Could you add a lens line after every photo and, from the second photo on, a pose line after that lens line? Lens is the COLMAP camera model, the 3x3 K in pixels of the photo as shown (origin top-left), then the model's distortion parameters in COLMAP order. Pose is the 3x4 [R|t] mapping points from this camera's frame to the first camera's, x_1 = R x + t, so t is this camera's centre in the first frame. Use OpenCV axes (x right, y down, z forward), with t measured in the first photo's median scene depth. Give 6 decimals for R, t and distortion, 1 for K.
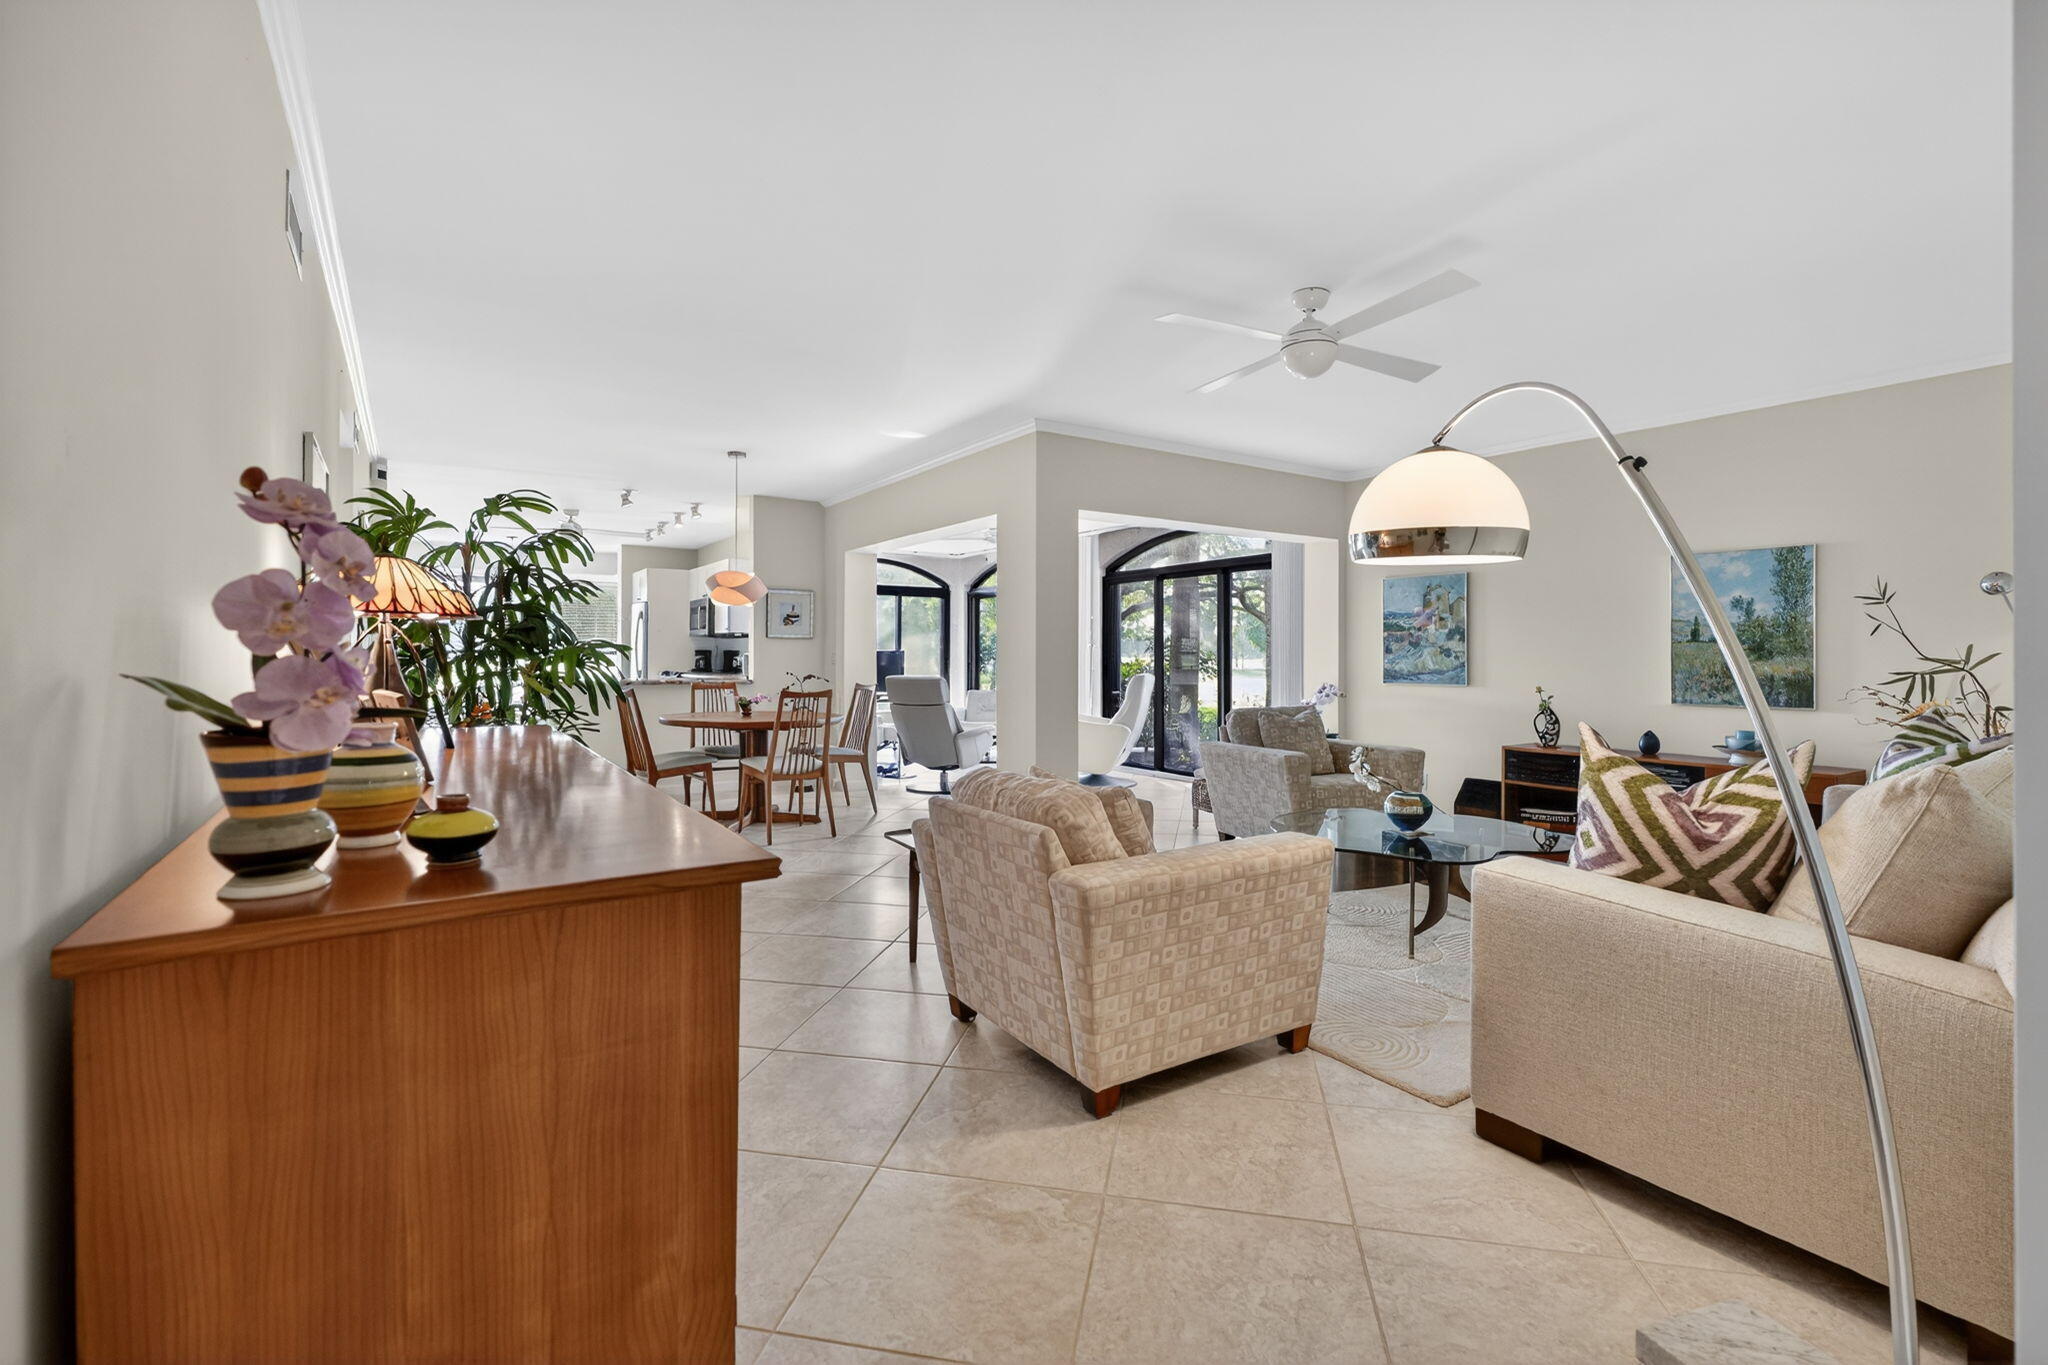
lens RADIAL K [[913.0, 0, 1021.5], [0, 913.0, 650.2], [0, 0, 1]] dist [-0.002988, 0.000616]
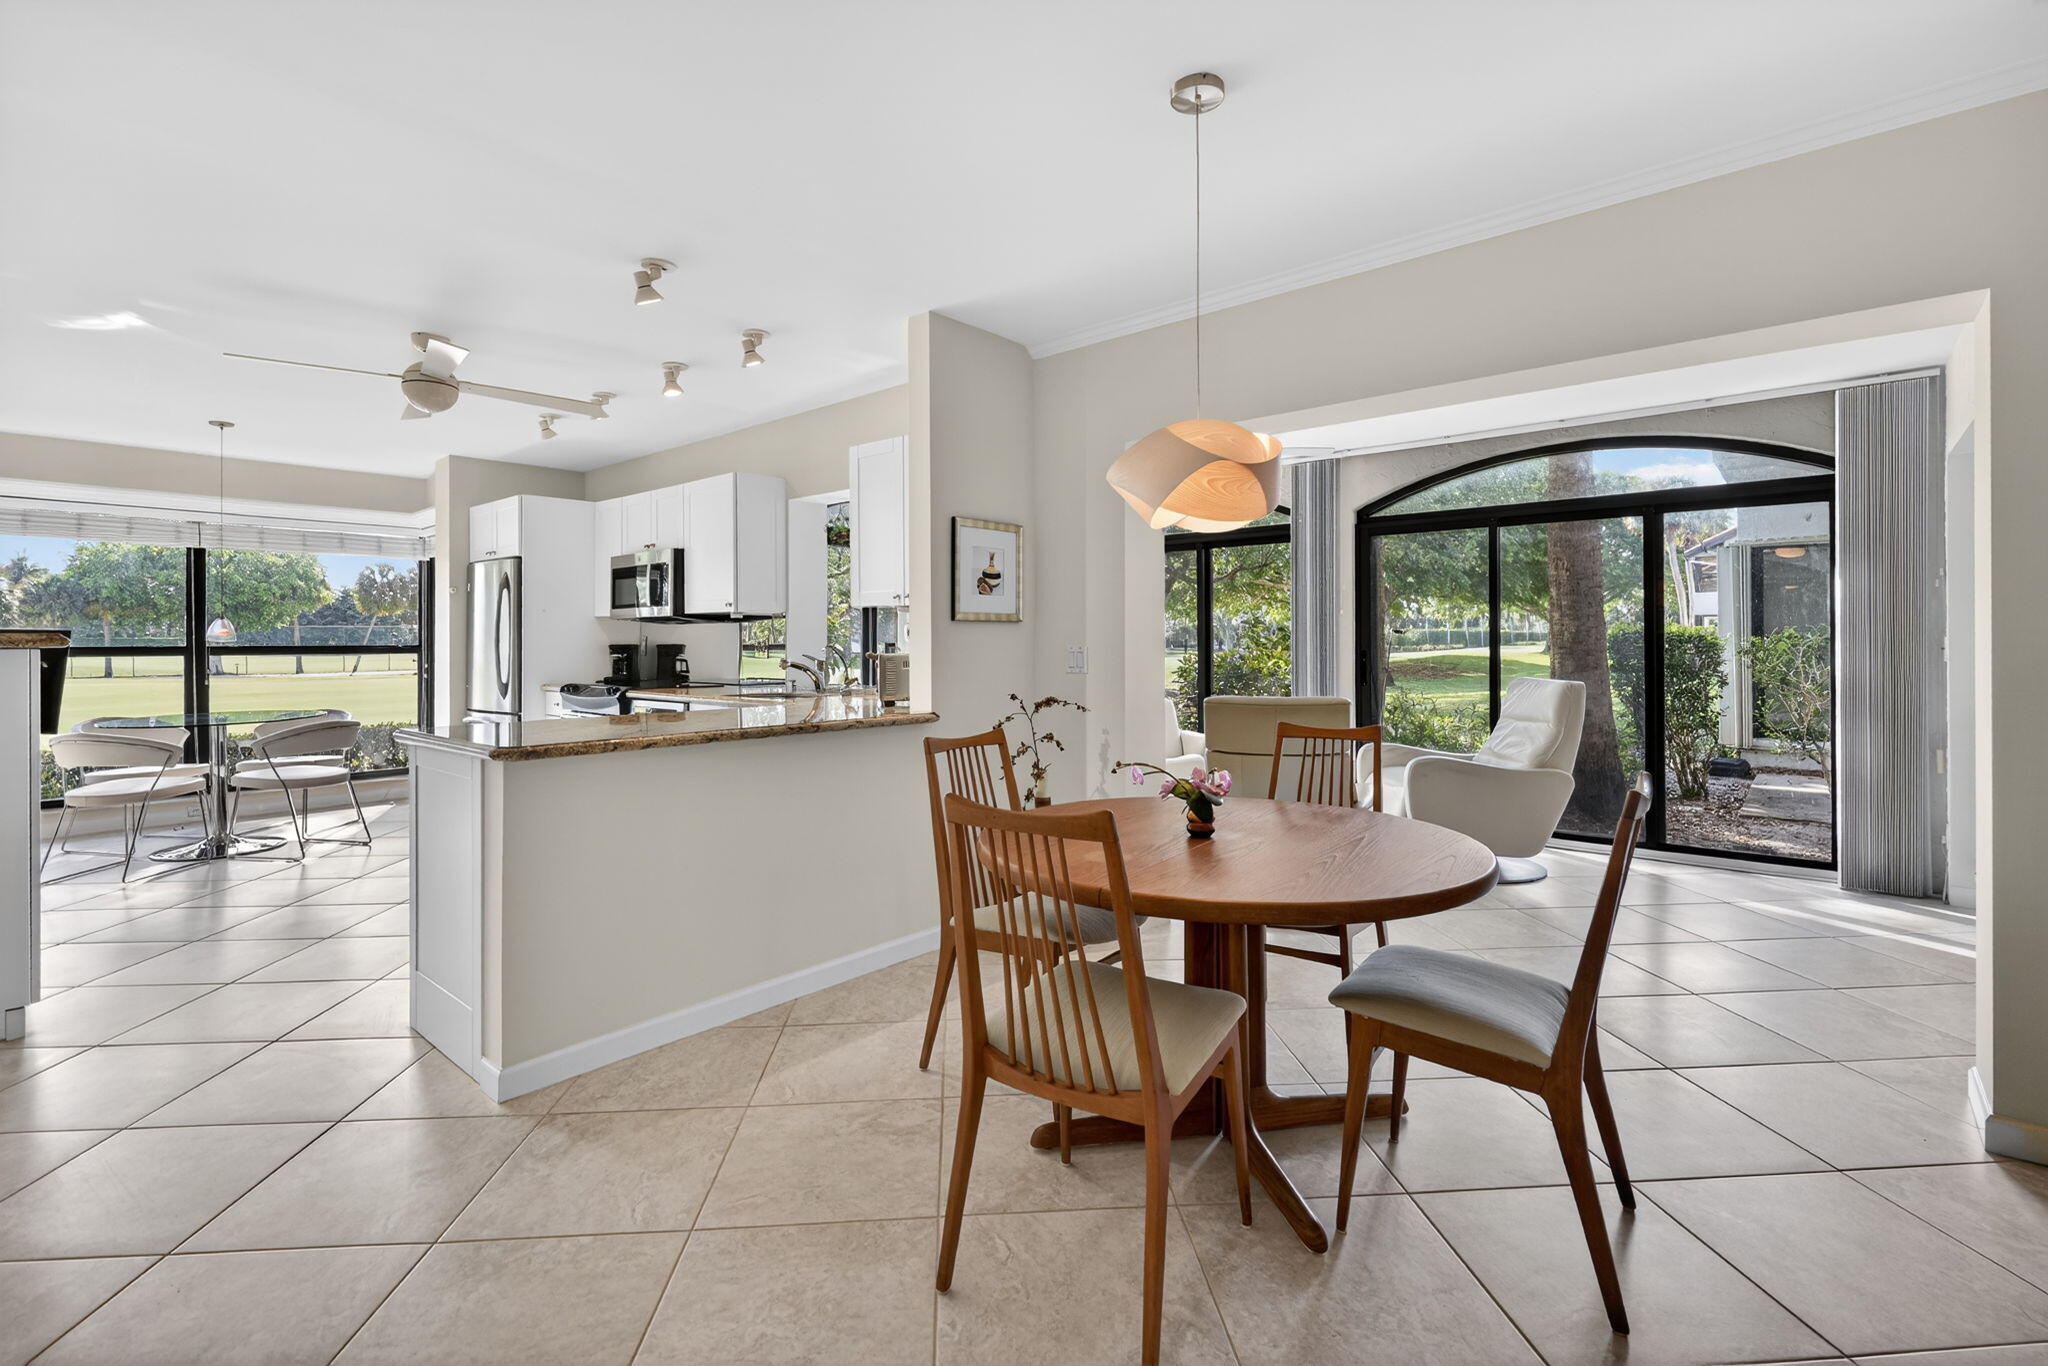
lens RADIAL K [[913.0, 0, 1021.5], [0, 913.0, 650.7], [0, 0, 1]] dist [-0.002988, 0.000616]
pose [[0.964714, -0.011634, 0.263041, -0.850860], [0.007202, 0.999816, 0.017807, -0.014670], [-0.263200, -0.015284, 0.964620, 1.250547]]
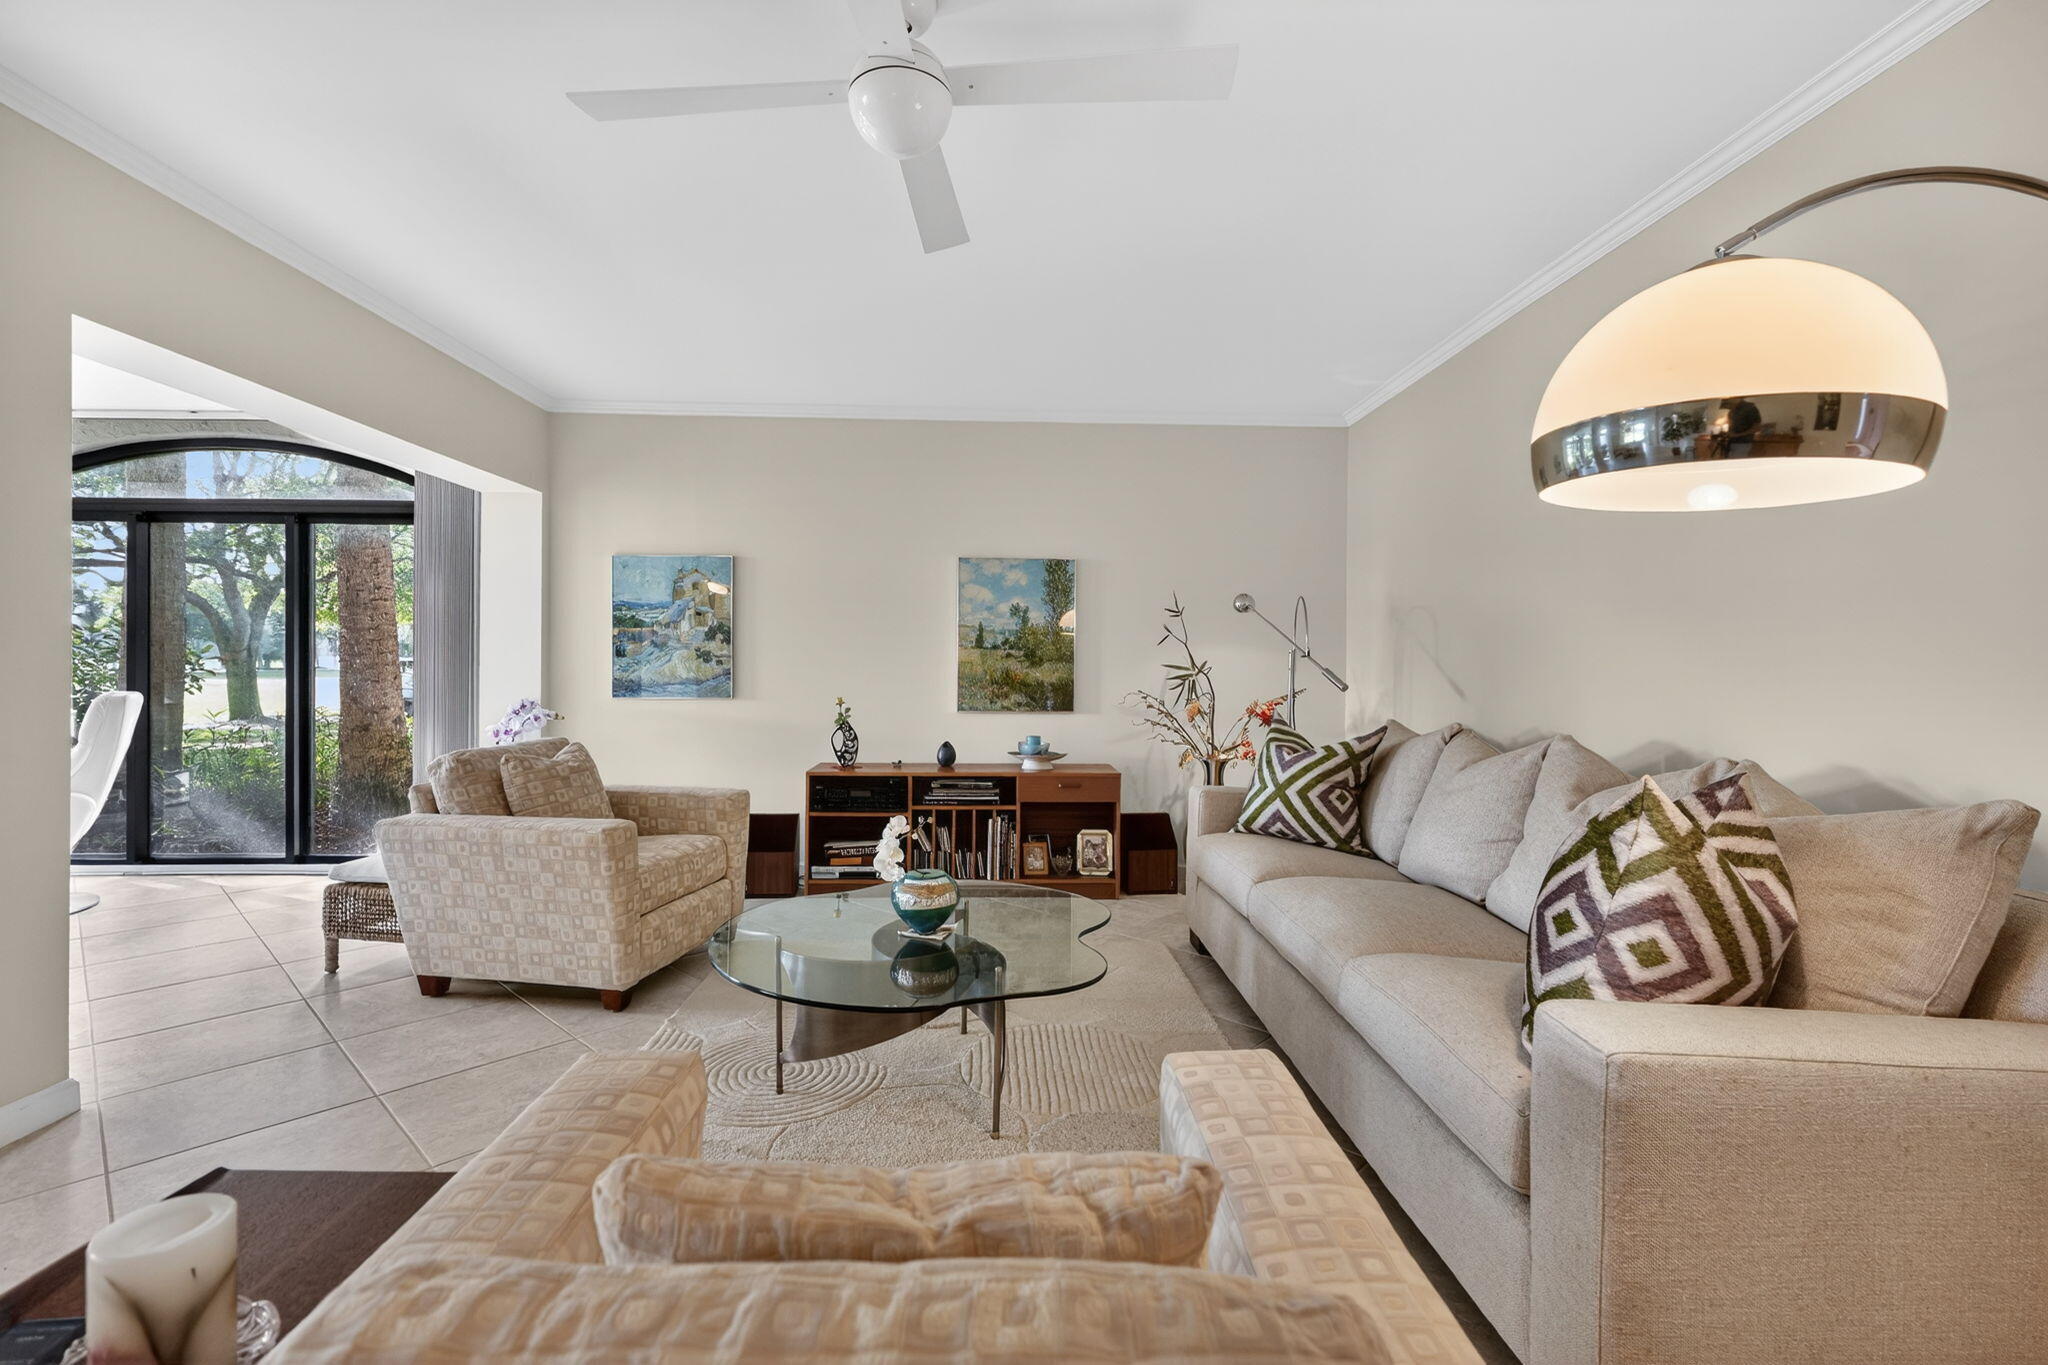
lens RADIAL K [[905.1, 0, 1023.0], [0, 905.1, 667.0], [0, 0, 1]] dist [-0.002051, -0.000493]
pose [[0.518545, -0.005020, 0.855036, -0.102399], [-0.010249, 0.999874, 0.012086, -0.001171], [-0.854989, -0.015030, 0.518428, 0.633976]]
